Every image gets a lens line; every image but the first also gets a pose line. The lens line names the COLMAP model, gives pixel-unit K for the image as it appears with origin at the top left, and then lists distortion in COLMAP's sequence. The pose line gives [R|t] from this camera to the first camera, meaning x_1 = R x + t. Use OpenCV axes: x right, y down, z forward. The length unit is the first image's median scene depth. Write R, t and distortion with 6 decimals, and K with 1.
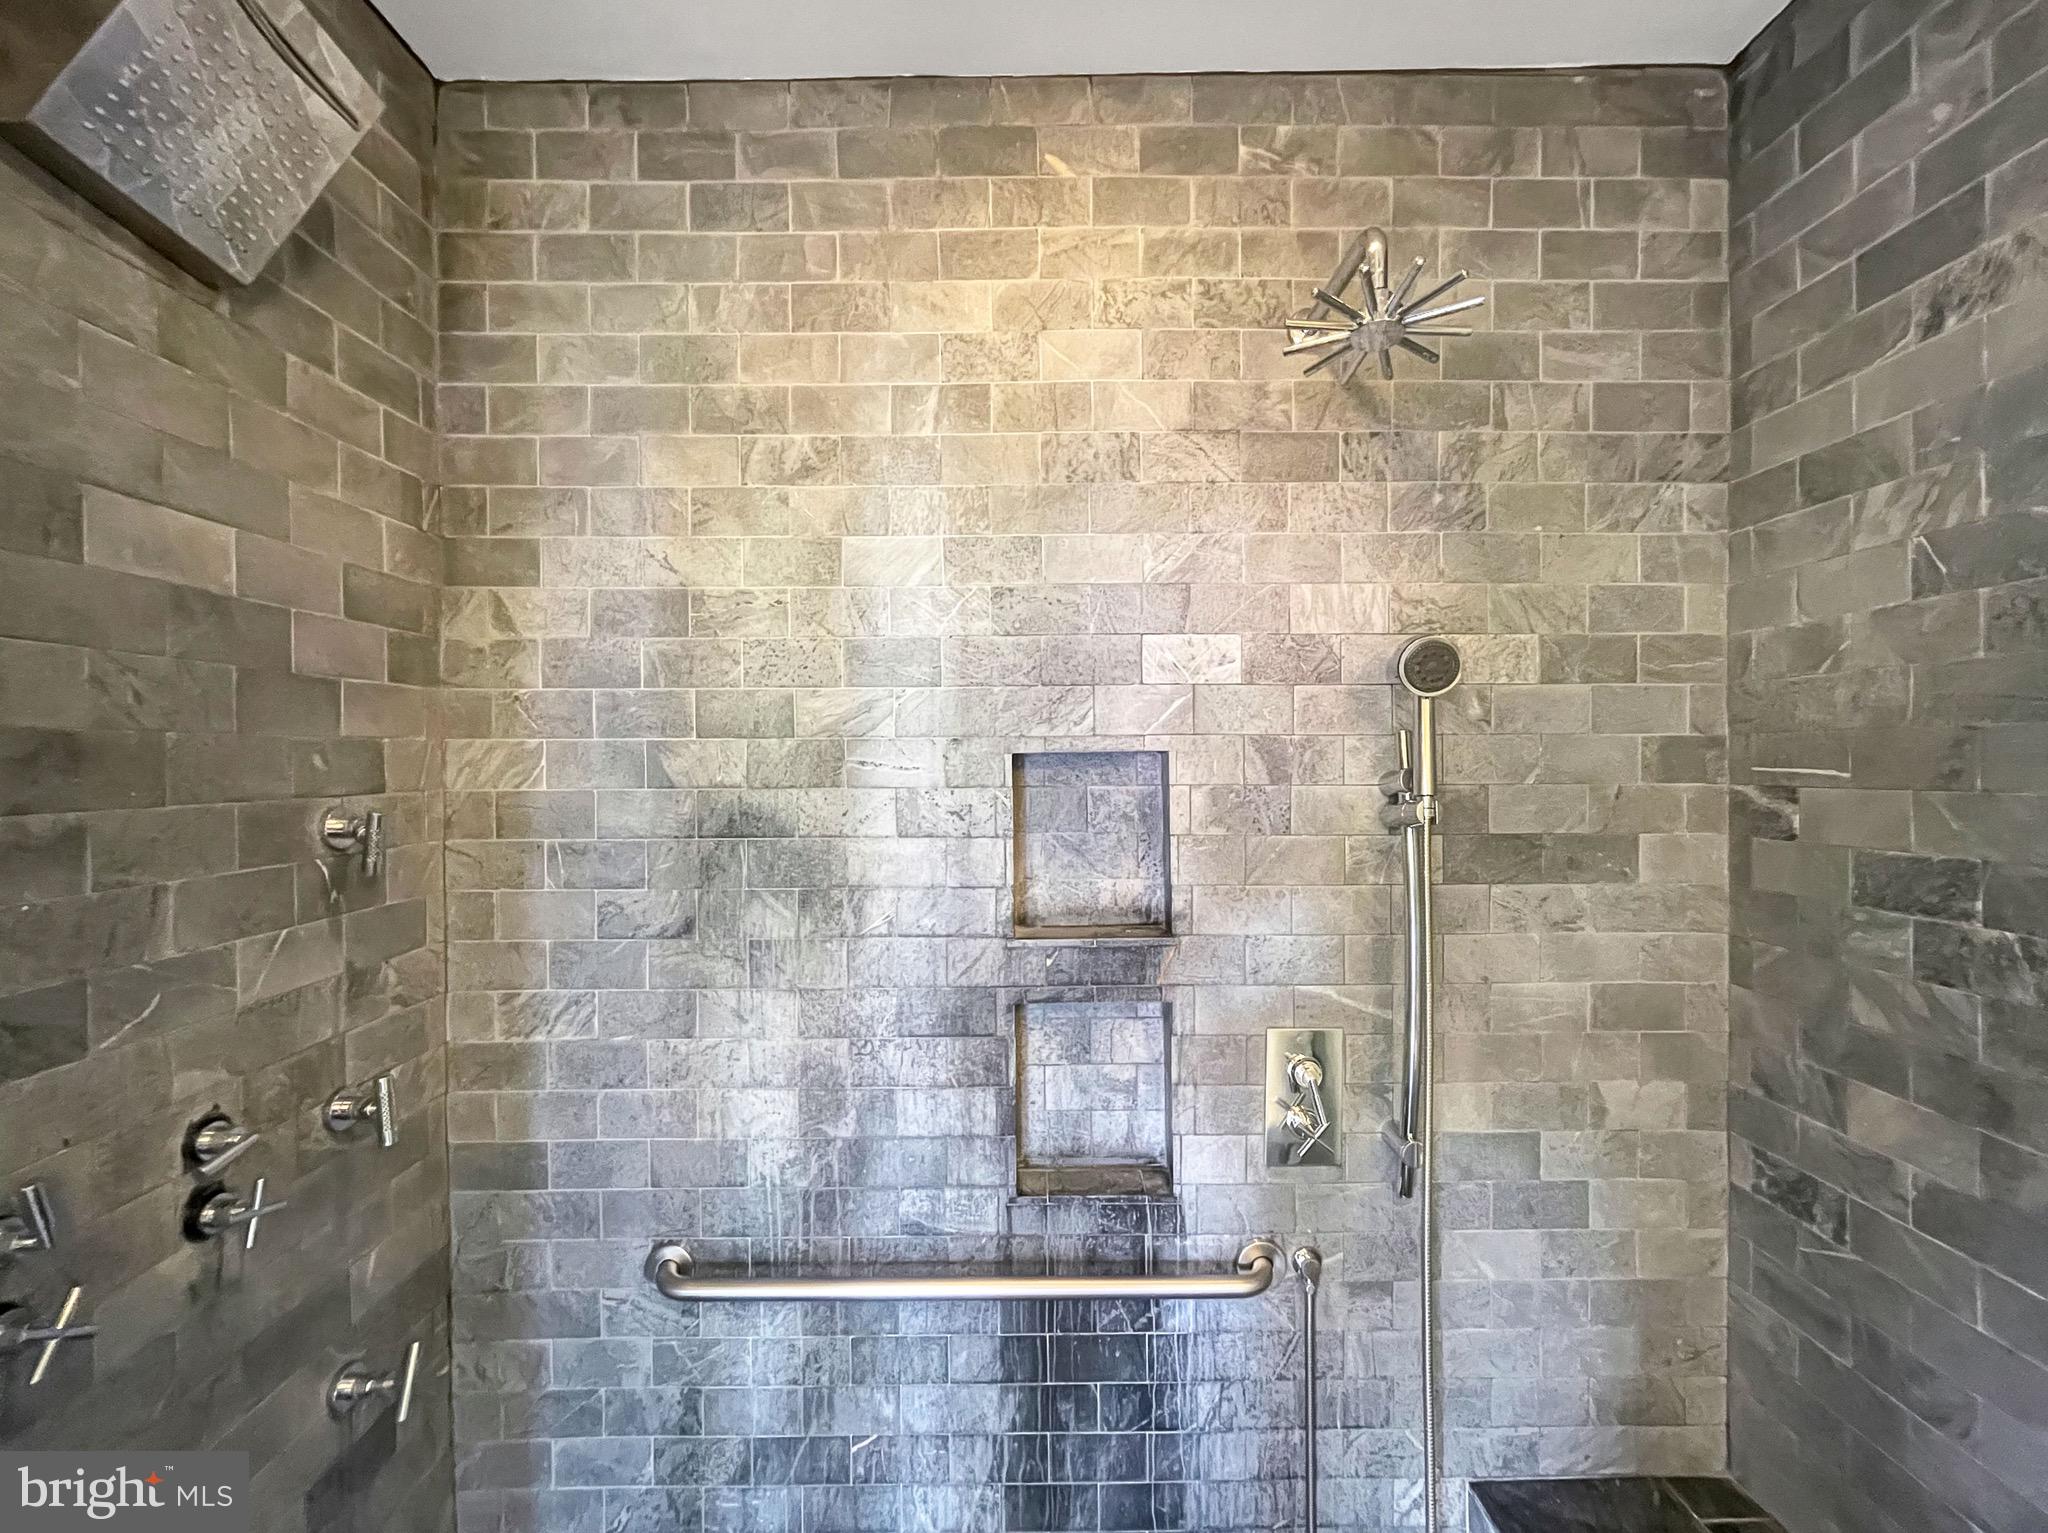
lens RADIAL K [[839.6, 0, 1020.9], [0, 839.6, 758.7], [0, 0, 1]] dist [-0.002677, -0.000483]
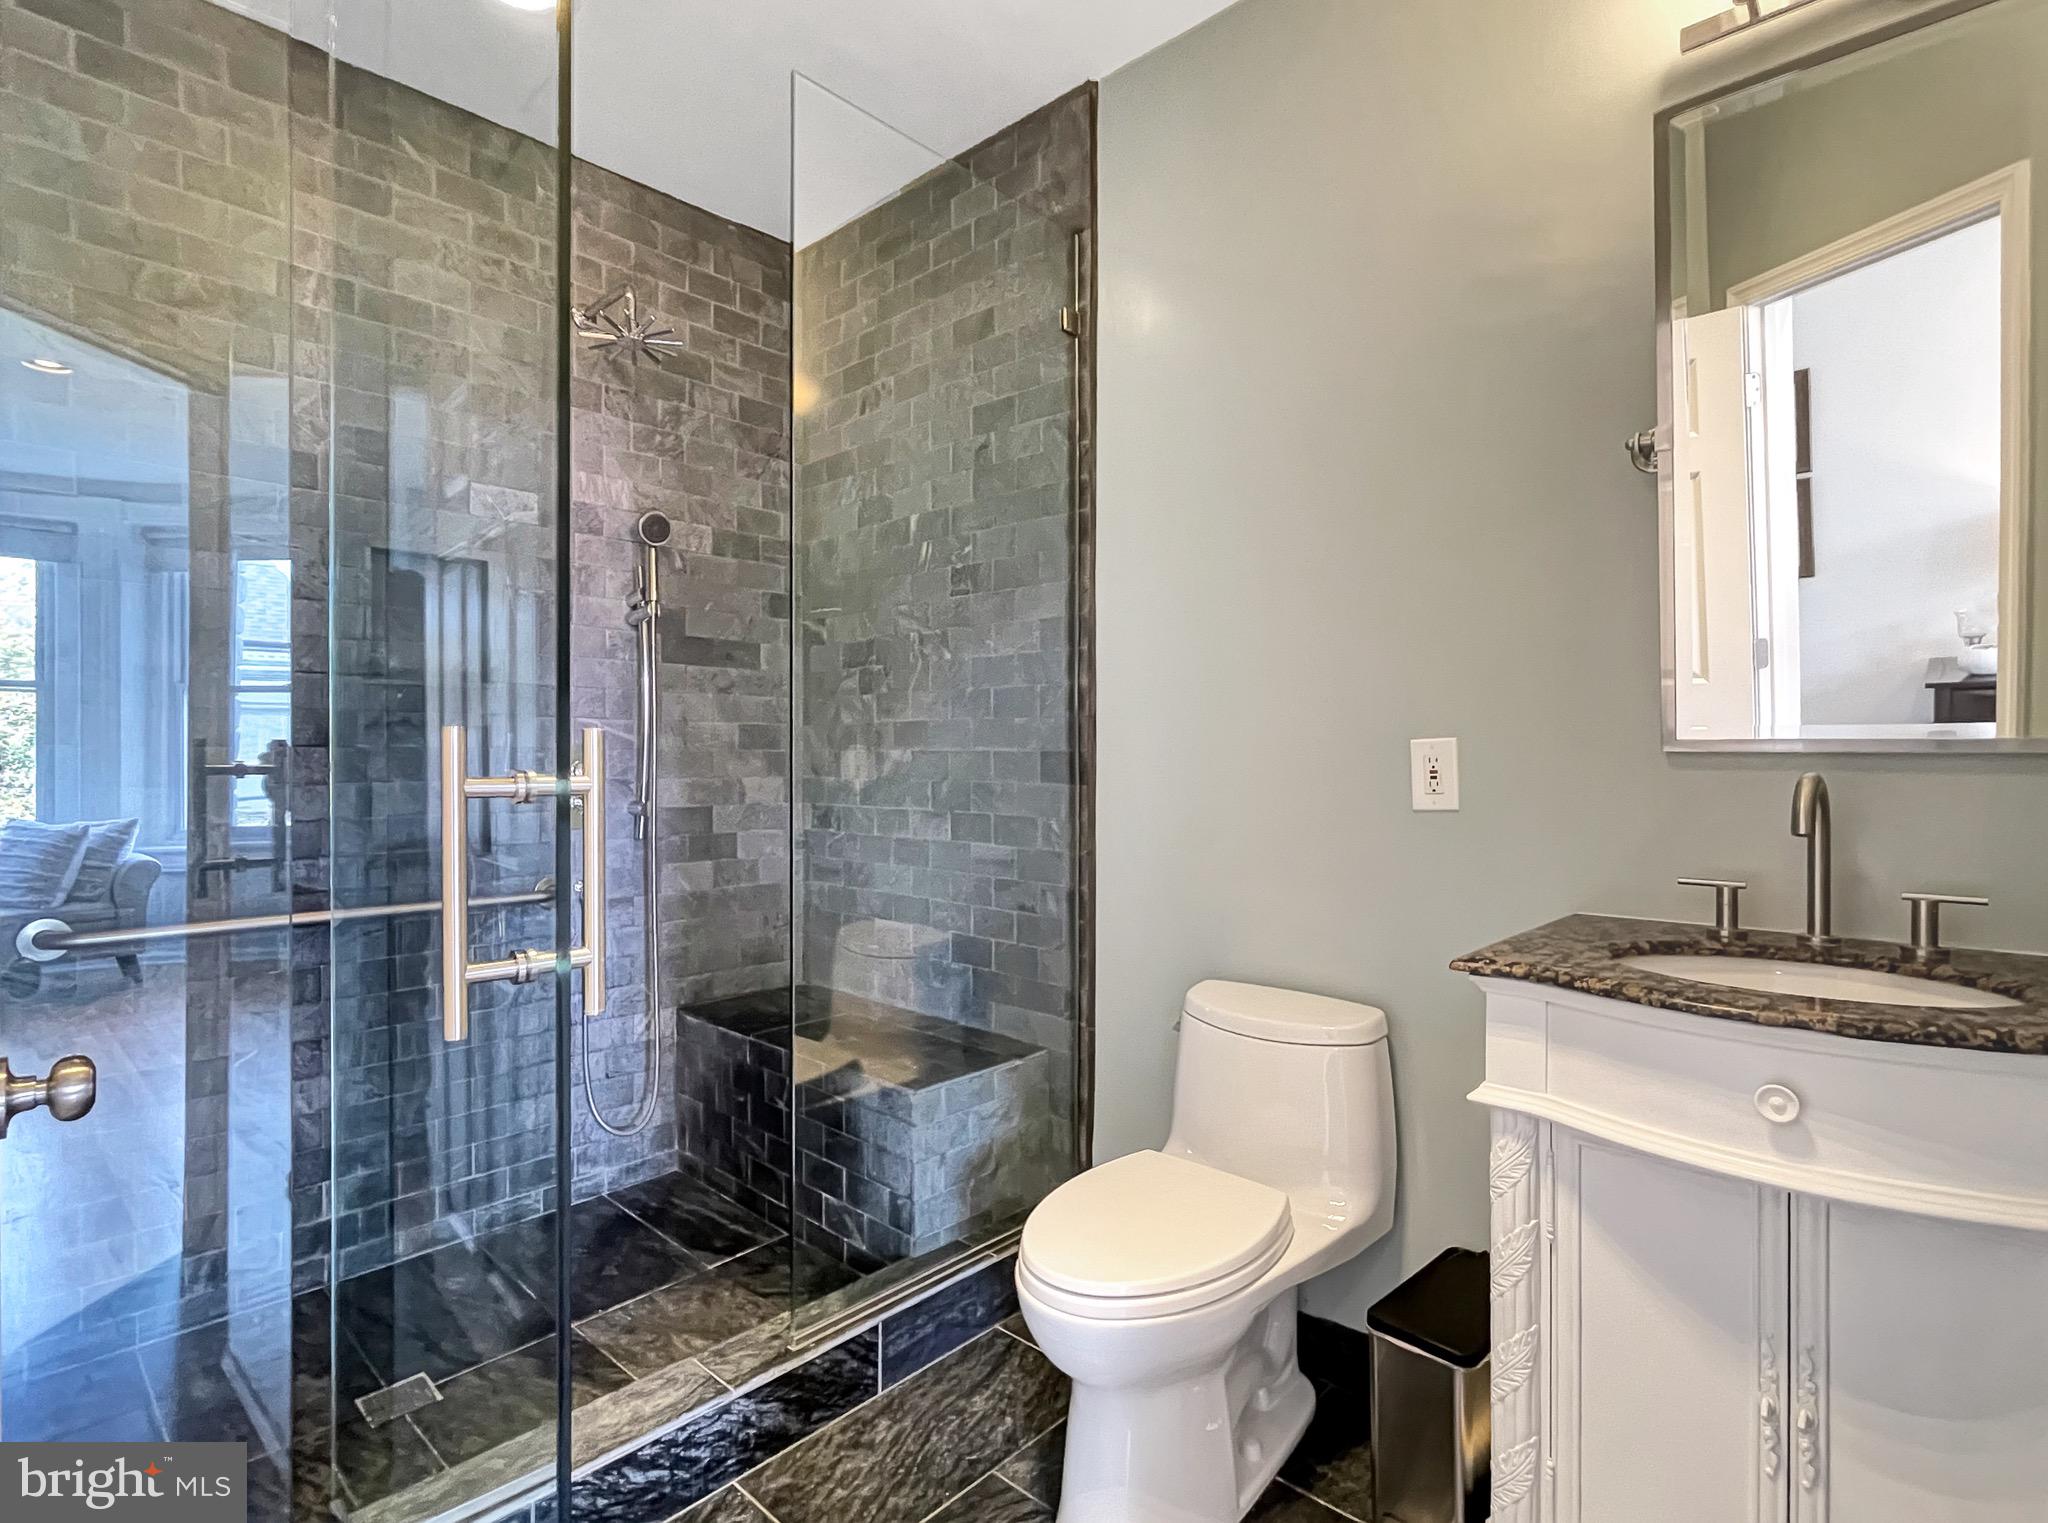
lens RADIAL K [[1025.3, 0, 1024.0], [0, 1025.3, 761.5], [0, 0, 1]] dist [-0.001021, 0.000458]
pose [[0.680140, 0.001448, 0.733080, -0.535160], [0.002303, 0.999989, -0.004111, 0.364721], [-0.733078, 0.004485, 0.680129, -0.980021]]
